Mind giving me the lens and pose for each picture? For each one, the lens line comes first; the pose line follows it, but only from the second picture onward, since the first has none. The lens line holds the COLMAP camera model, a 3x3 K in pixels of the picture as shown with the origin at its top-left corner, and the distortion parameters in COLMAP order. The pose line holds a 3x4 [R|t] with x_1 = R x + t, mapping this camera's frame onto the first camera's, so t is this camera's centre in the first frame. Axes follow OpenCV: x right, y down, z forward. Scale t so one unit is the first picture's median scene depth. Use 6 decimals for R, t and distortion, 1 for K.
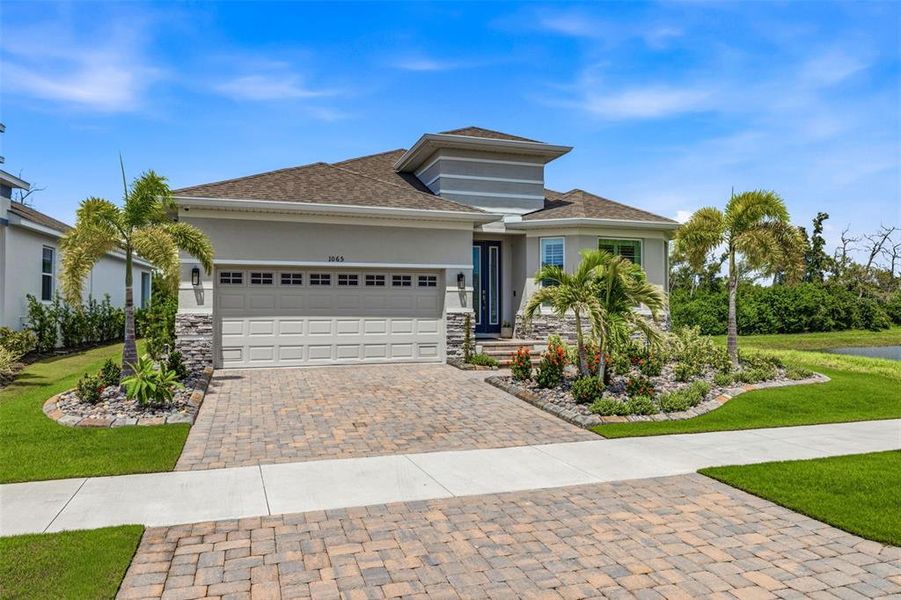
lens RADIAL K [[575.7, 0, 439.6], [0, 575.7, 300.8], [0, 0, 1]] dist [-0.005103, -0.001269]
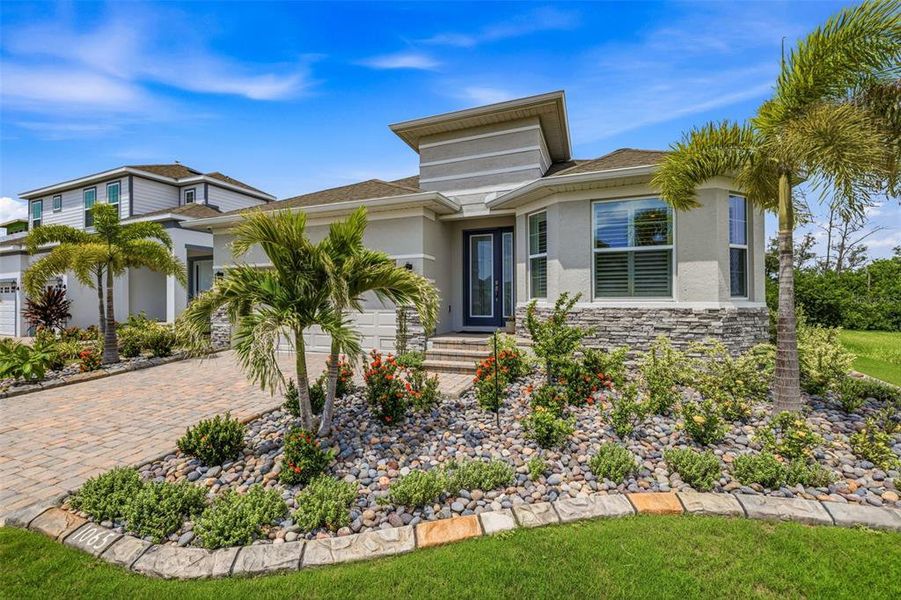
lens RADIAL K [[372.2, 0, 450.5], [0, 372.2, 300.0], [0, 0, 1]] dist [-0.000392, -0.000199]
pose [[0.790363, -0.006921, -0.612600, 0.475695], [0.016980, 0.999800, 0.010612, 0.006549], [0.612404, -0.018790, 0.790322, 0.582469]]
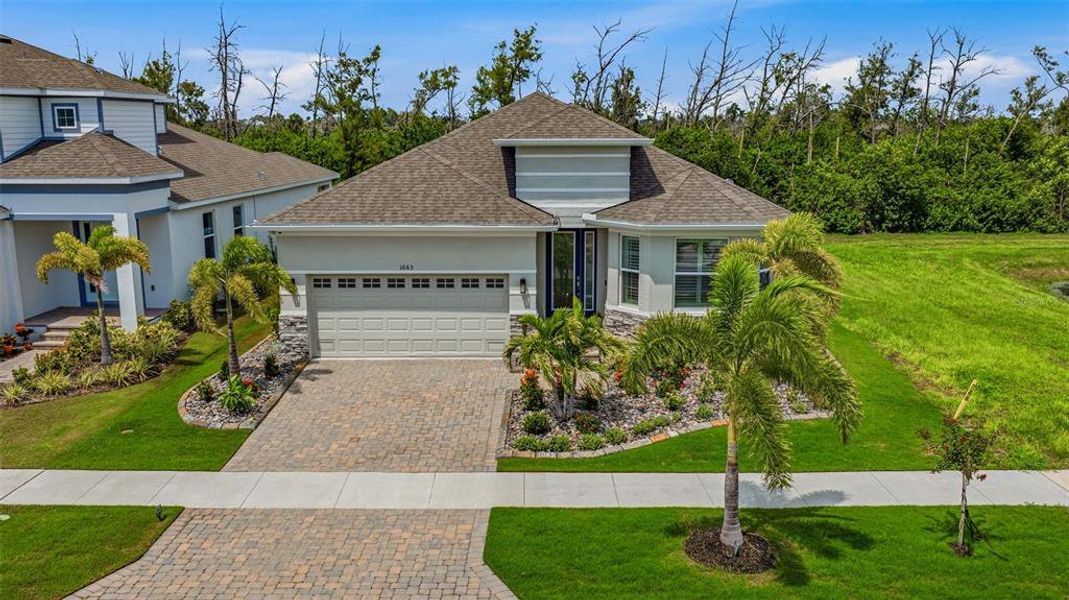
lens RADIAL K [[863.4, 0, 559.0], [0, 863.4, 299.4], [0, 0, 1]] dist [-0.033453, 0.001587]
pose [[0.957474, 0.055405, -0.283150, 0.569890], [0.003382, 0.979166, 0.203036, -0.342676], [0.288500, -0.195359, 0.937338, -0.492083]]
